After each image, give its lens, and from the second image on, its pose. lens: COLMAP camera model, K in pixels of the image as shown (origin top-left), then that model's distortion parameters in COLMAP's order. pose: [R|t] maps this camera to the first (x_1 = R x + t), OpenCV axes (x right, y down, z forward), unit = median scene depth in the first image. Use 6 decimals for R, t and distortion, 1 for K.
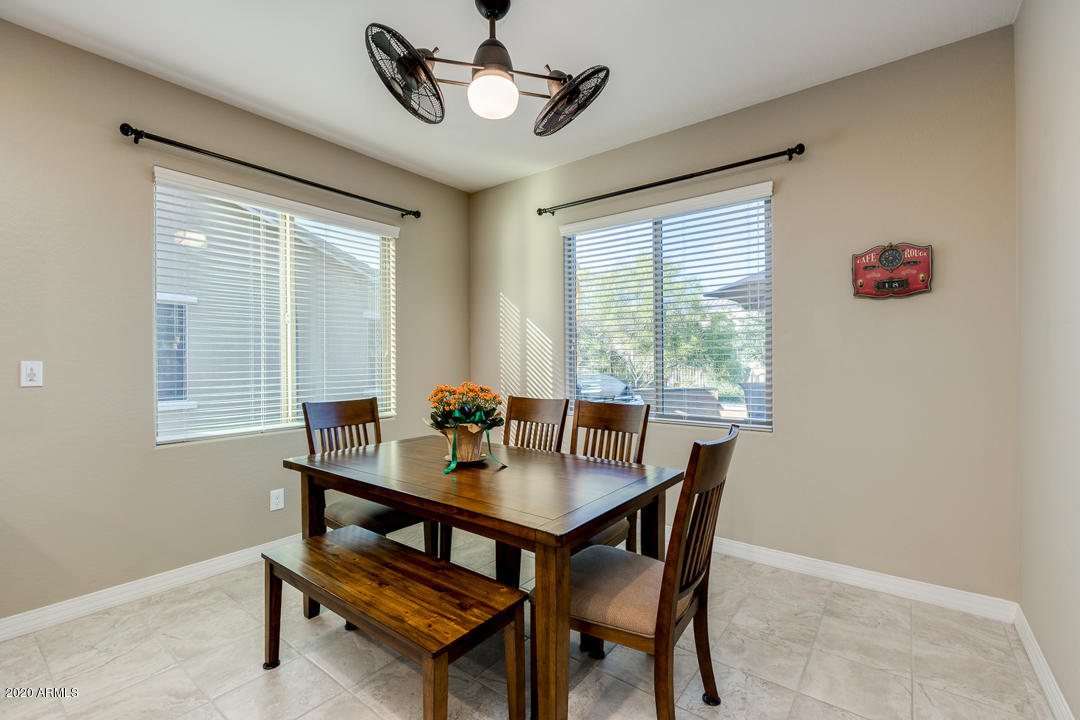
lens RADIAL K [[478.2, 0, 540.0], [0, 478.2, 360.0], [0, 0, 1]] dist [-0.002294, -0.000190]
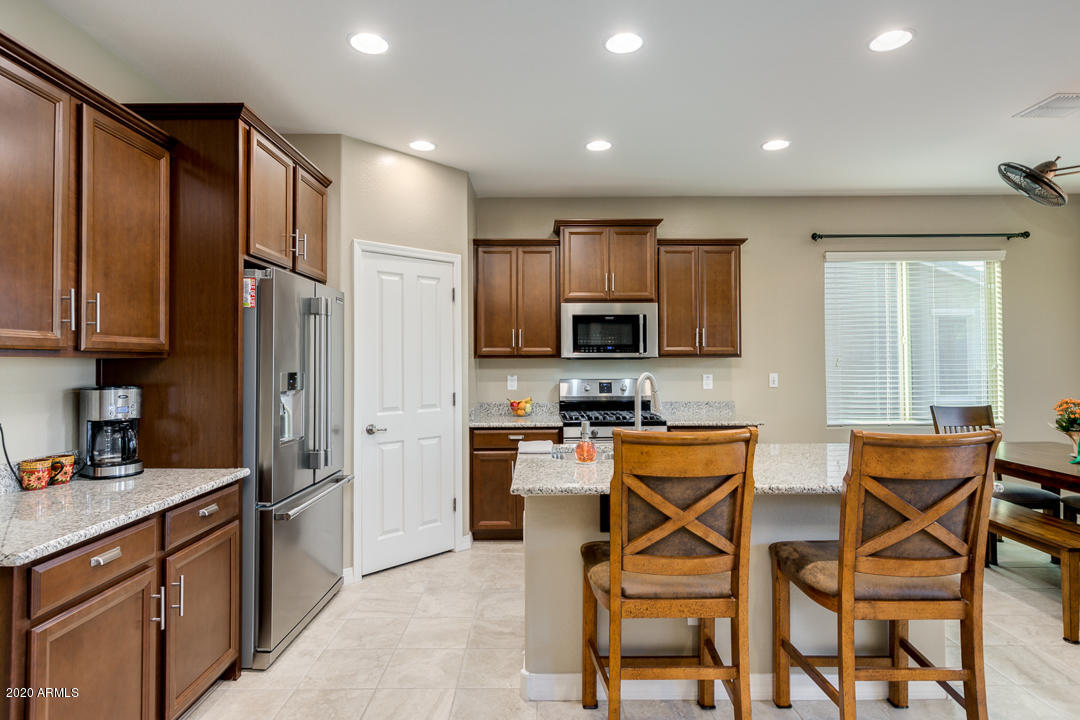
lens RADIAL K [[582.0, 0, 539.8], [0, 582.0, 347.9], [0, 0, 1]] dist [-0.000666, -0.000847]
pose [[0.611370, -0.014570, -0.791210, 0.145425], [0.000584, 0.999839, -0.017960, -0.048347], [0.791344, 0.010518, 0.611280, -0.929091]]
